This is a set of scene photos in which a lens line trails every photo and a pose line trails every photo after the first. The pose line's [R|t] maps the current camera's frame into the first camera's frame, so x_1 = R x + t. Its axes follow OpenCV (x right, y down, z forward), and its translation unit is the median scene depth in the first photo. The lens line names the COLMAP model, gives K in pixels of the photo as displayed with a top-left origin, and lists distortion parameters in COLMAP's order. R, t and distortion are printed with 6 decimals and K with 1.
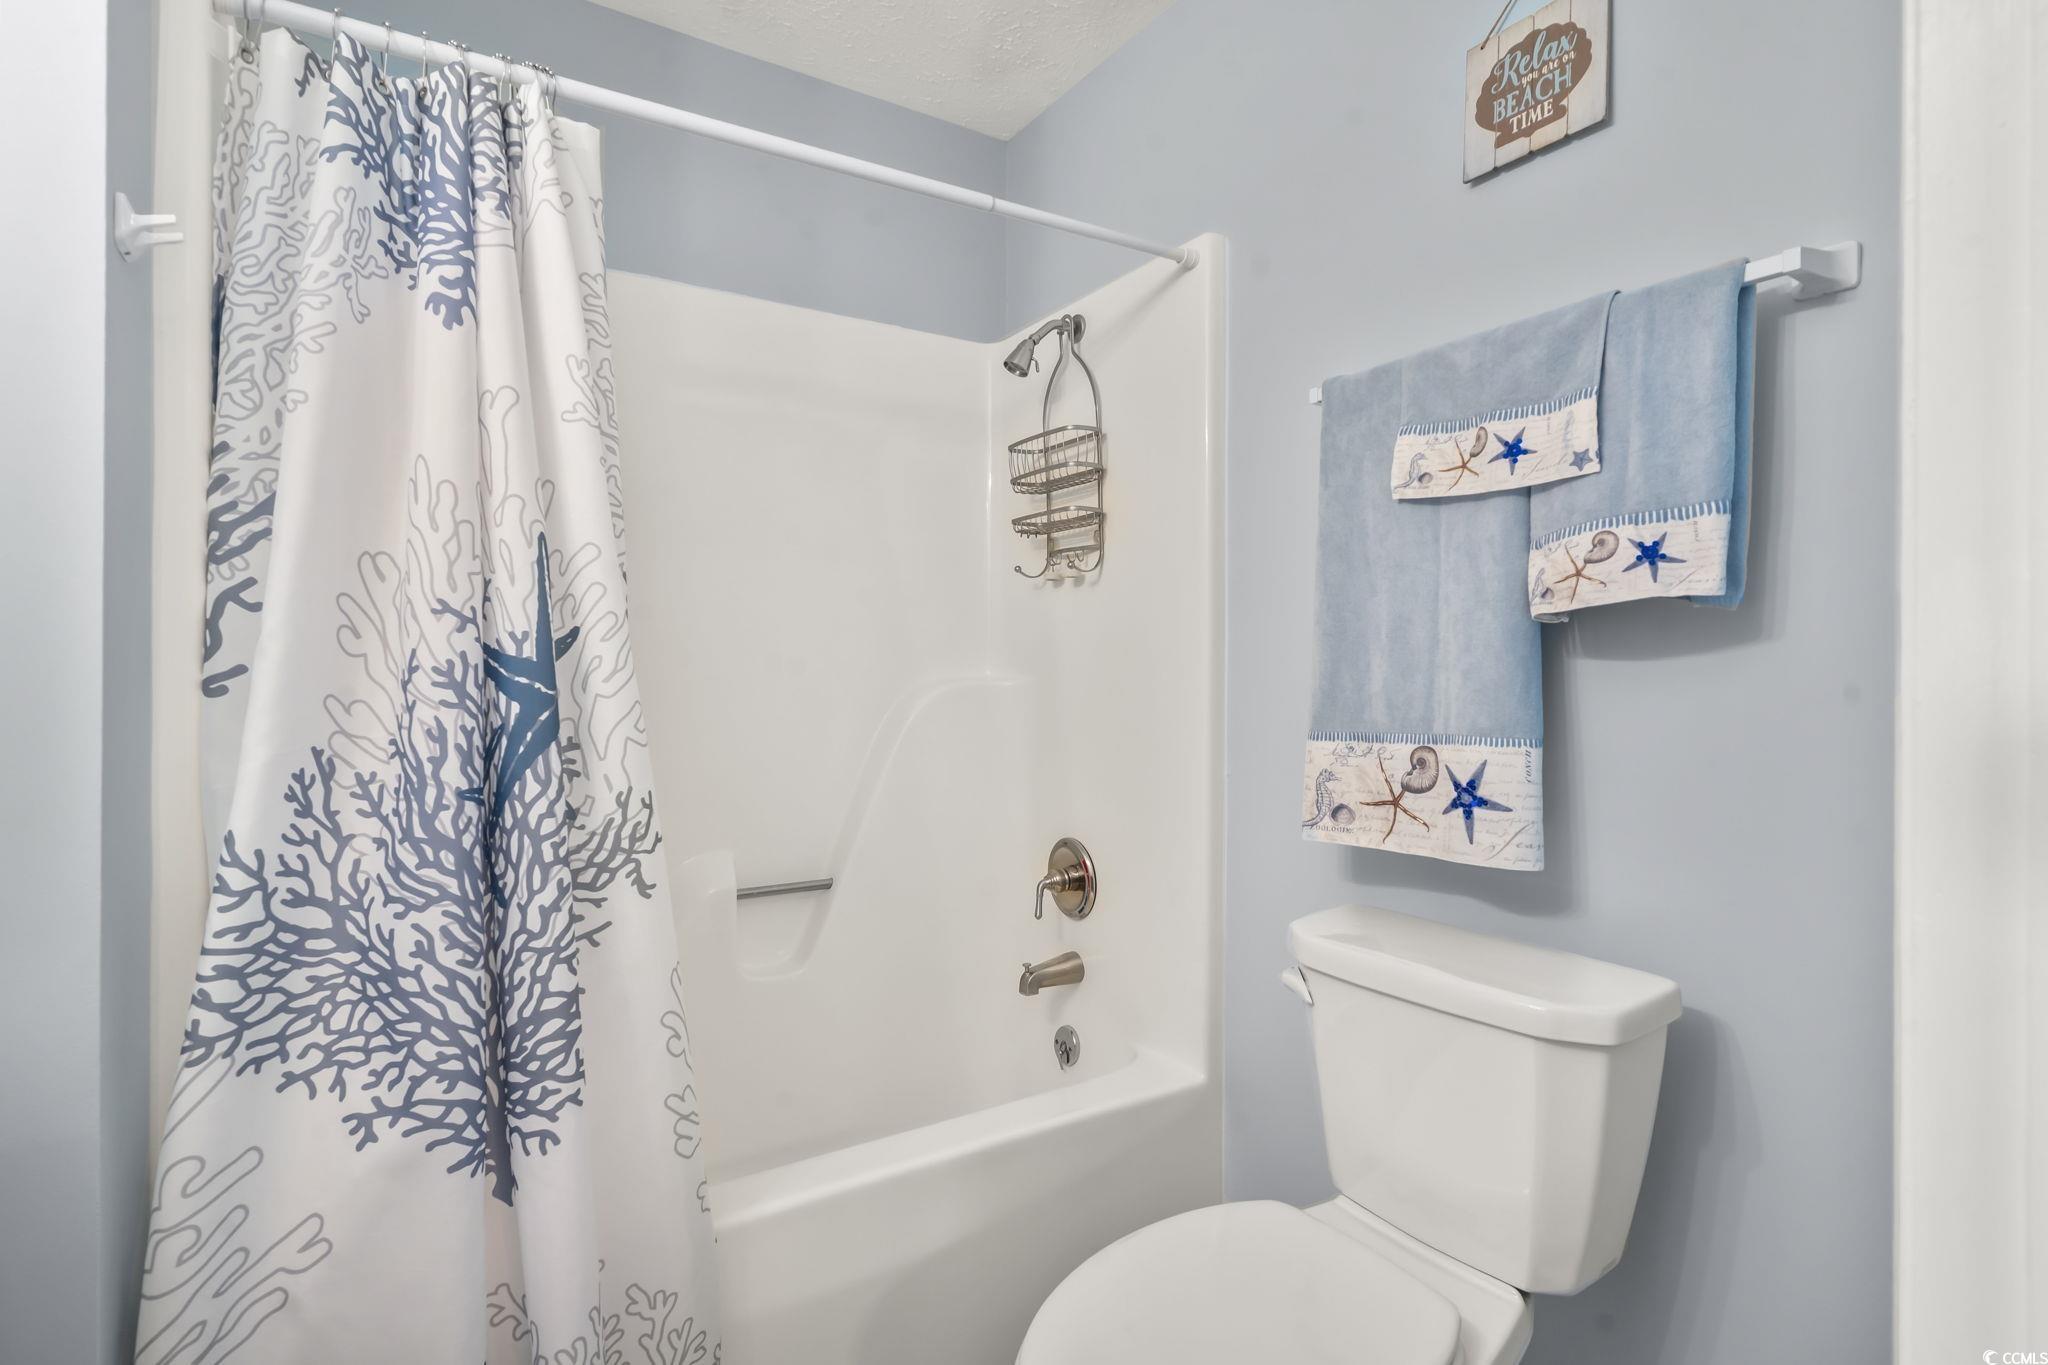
lens RADIAL K [[975.8, 0, 1010.1], [0, 975.8, 660.9], [0, 0, 1]] dist [0.002160, -0.001828]
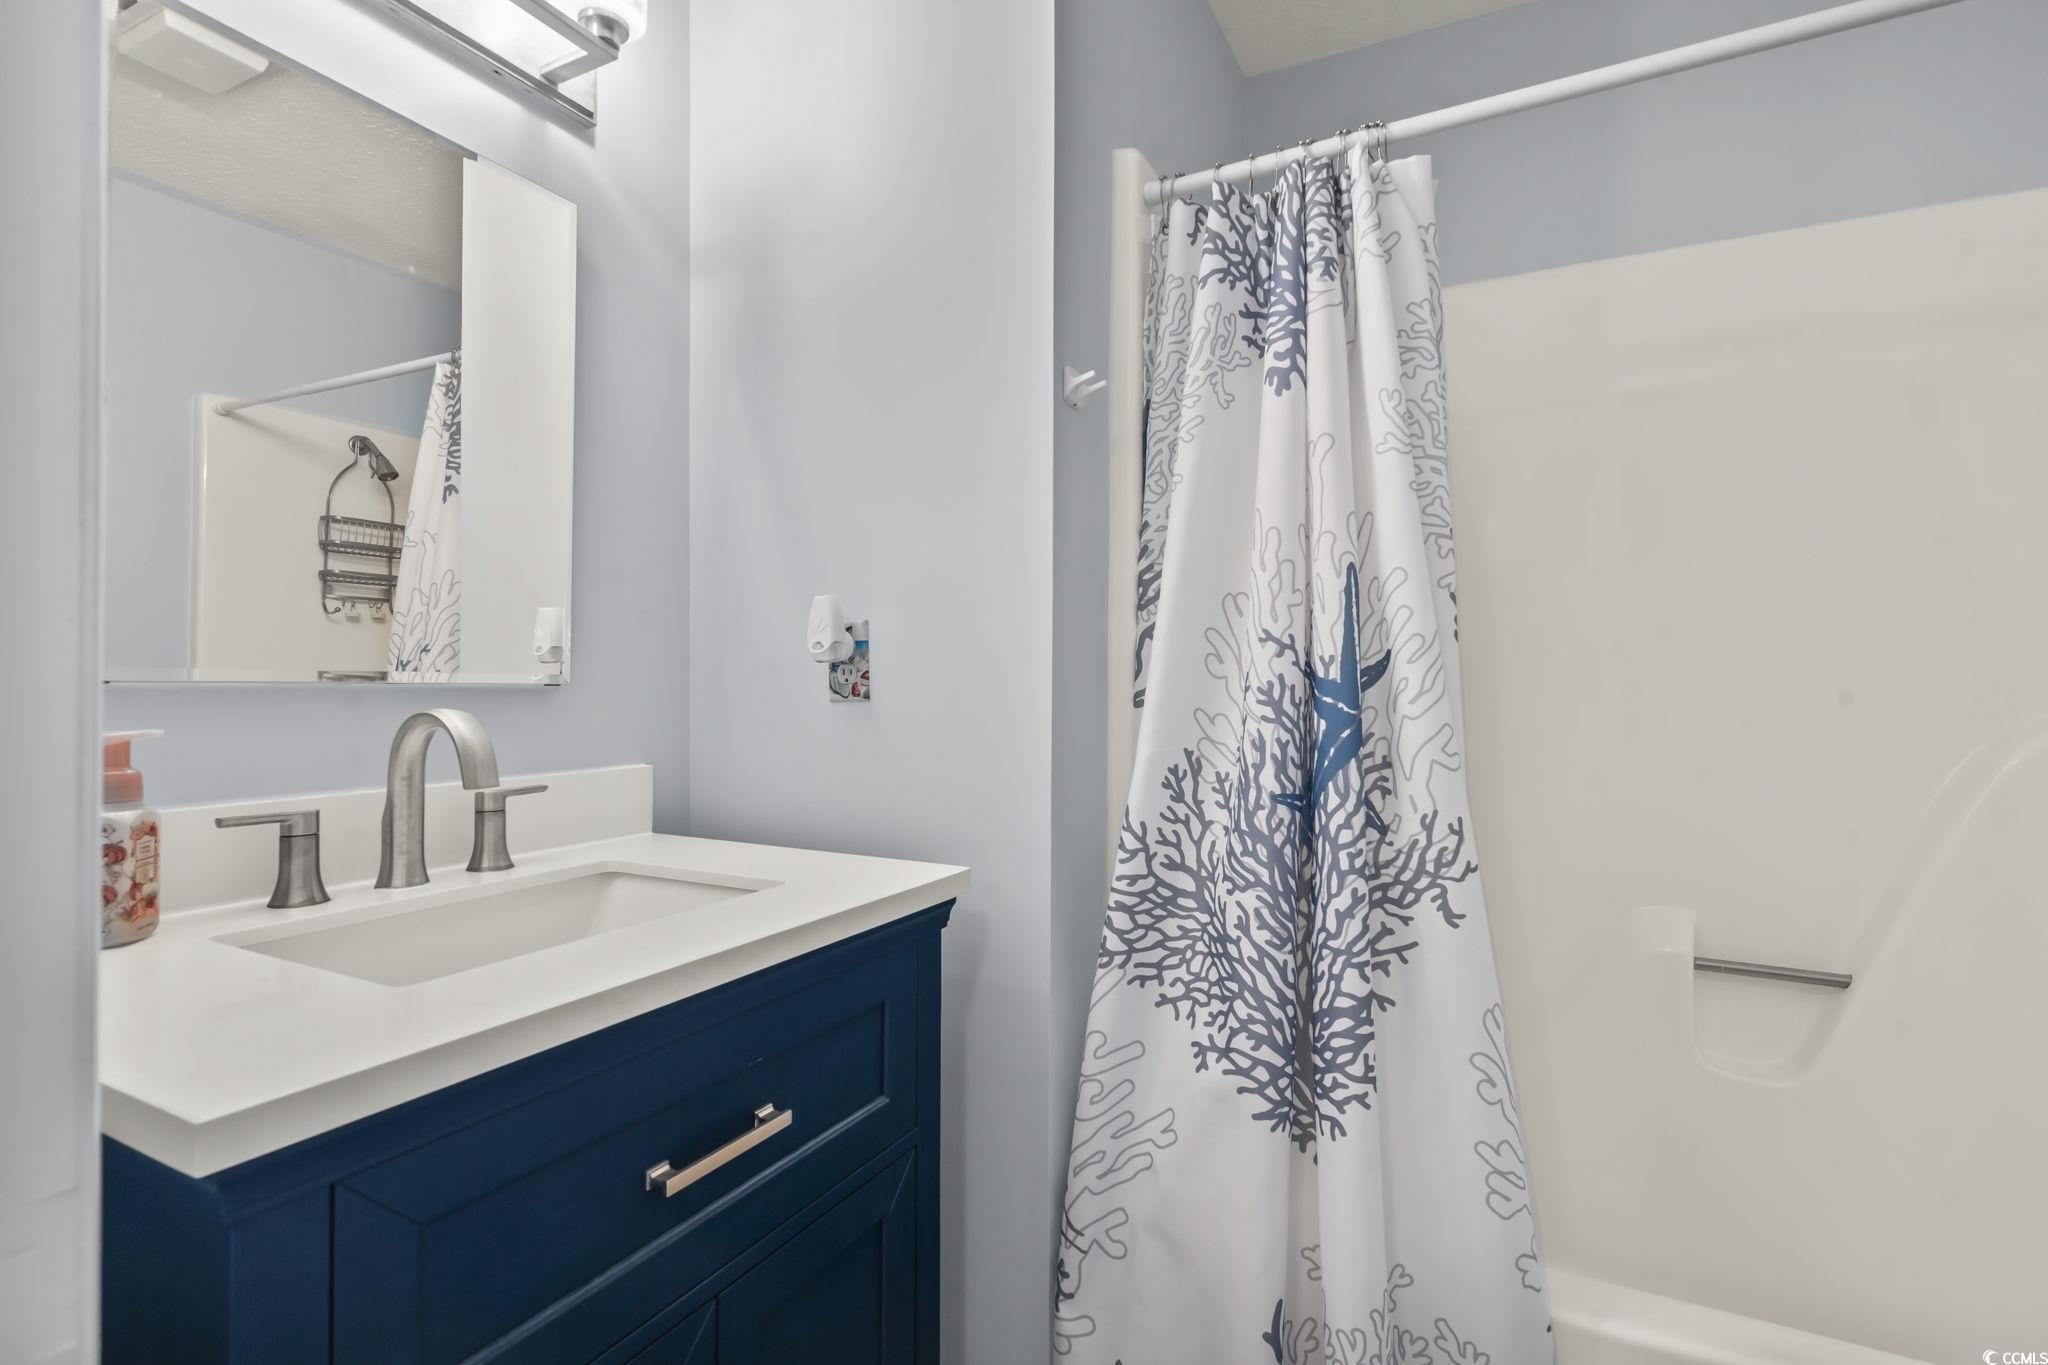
lens RADIAL K [[975.8, 0, 1024.8], [0, 975.8, 676.2], [0, 0, 1]] dist [0.002160, -0.001828]
pose [[0.510561, -0.000592, -0.859841, 0.274110], [-0.003109, 0.999992, -0.002534, -0.003162], [0.859836, 0.003967, 0.510555, 0.153244]]
